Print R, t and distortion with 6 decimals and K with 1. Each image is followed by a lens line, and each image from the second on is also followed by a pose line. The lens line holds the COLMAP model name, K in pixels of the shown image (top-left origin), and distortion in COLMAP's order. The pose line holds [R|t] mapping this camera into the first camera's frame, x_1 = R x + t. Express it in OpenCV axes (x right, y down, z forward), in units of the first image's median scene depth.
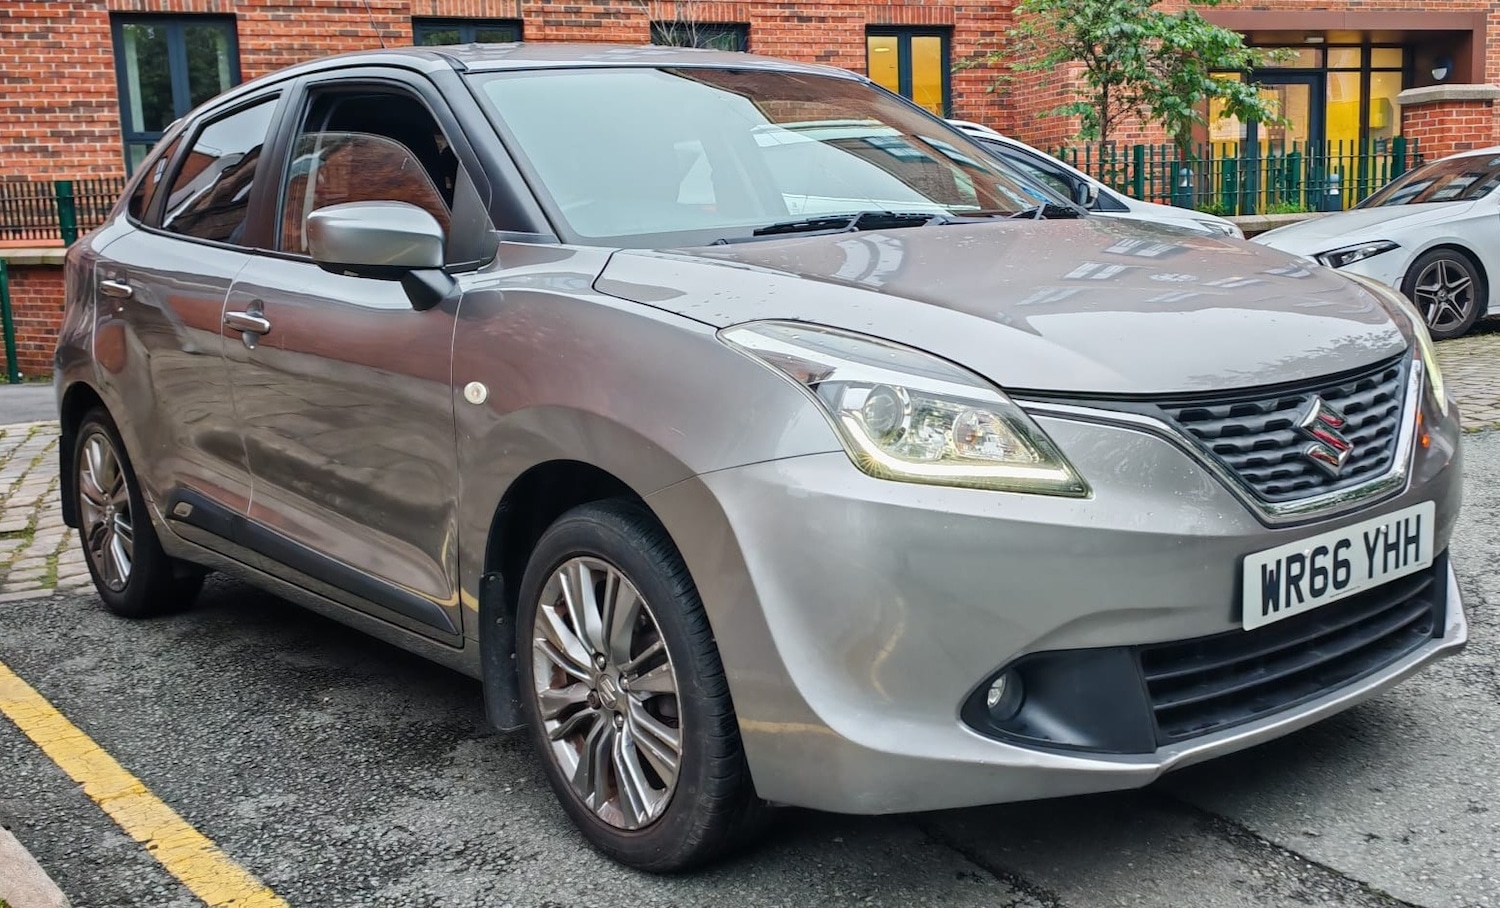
lens RADIAL K [[1512.4, 0, 818.5], [0, 1512.4, 452.6], [0, 0, 1]] dist [0.120396, -0.213166]
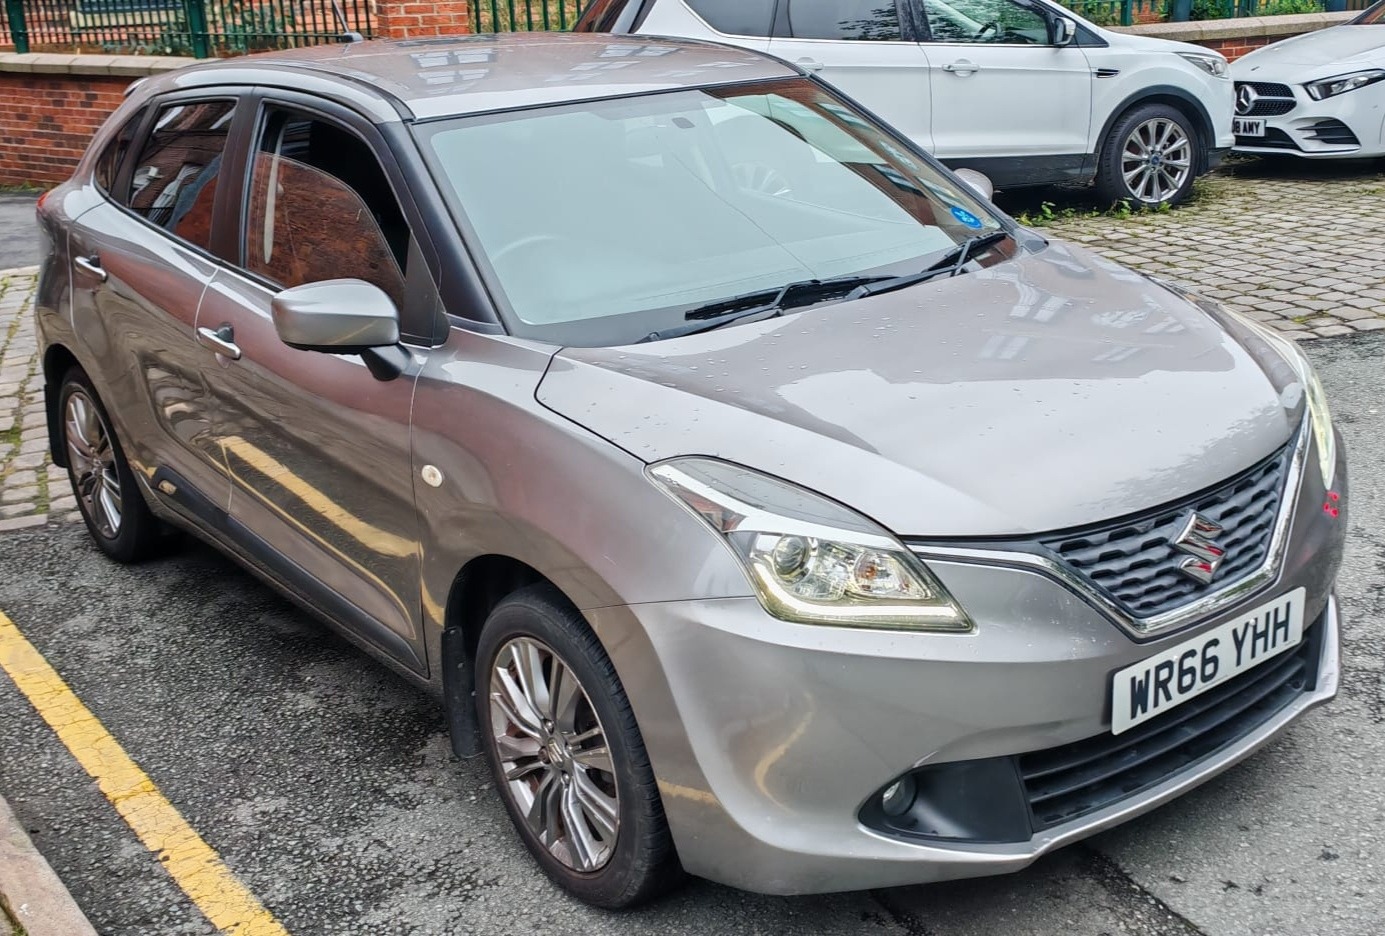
lens RADIAL K [[1556.1, 0, 745.7], [0, 1556.1, 454.3], [0, 0, 1]] dist [0.151421, -0.299076]
pose [[0.999449, 0.002445, -0.033090, 0.040064], [0.002722, 0.987880, 0.155197, -0.238225], [0.033068, -0.155202, 0.987329, -0.110865]]
